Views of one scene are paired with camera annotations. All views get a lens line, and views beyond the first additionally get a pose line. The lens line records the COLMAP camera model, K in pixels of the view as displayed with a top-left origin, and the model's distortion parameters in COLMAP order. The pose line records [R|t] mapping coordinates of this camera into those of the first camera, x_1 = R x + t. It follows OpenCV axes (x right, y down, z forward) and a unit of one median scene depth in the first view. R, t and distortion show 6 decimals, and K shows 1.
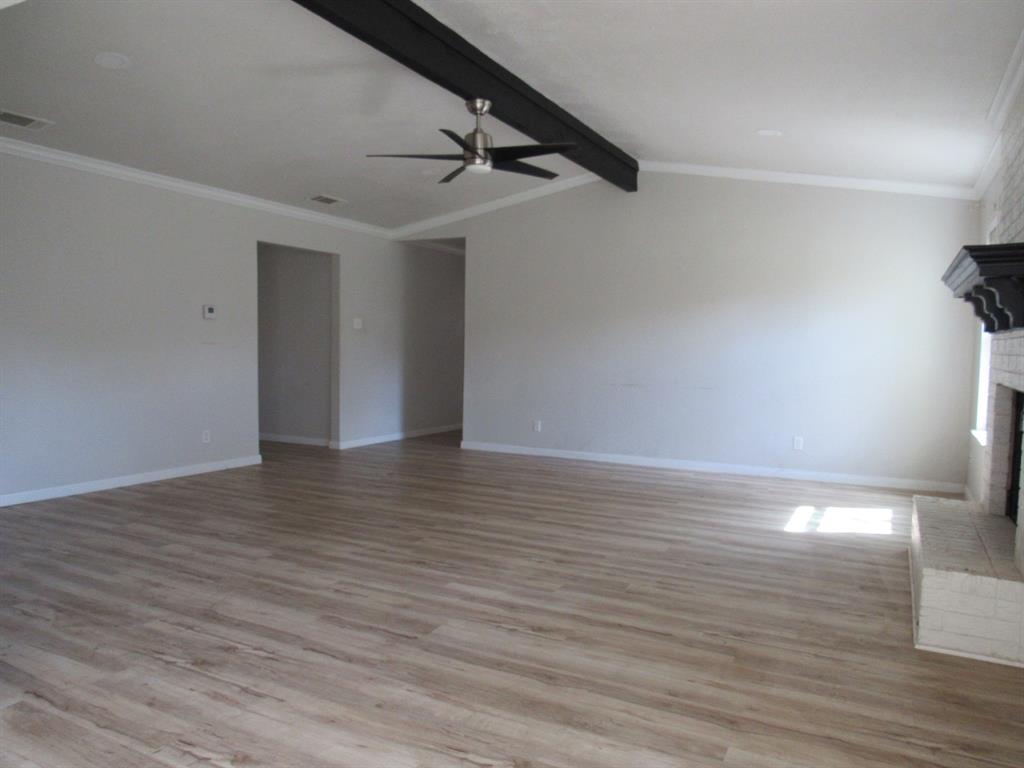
lens RADIAL K [[732.9, 0, 512.0], [0, 732.9, 384.2], [0, 0, 1]] dist [-0.001605, -0.000111]
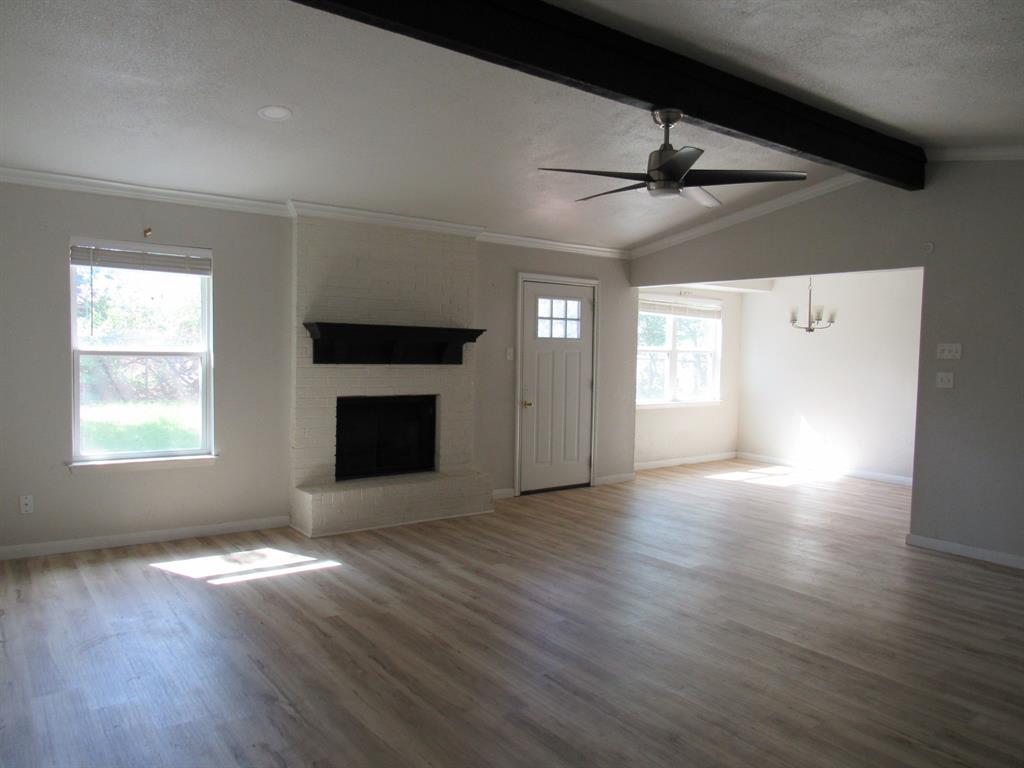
lens RADIAL K [[732.9, 0, 511.6], [0, 732.9, 381.7], [0, 0, 1]] dist [-0.001605, -0.000111]
pose [[-0.902936, -0.062322, 0.425233, -0.323834], [-0.015725, 0.993558, 0.112226, -0.219568], [-0.429488, 0.094646, -0.898099, 2.318917]]
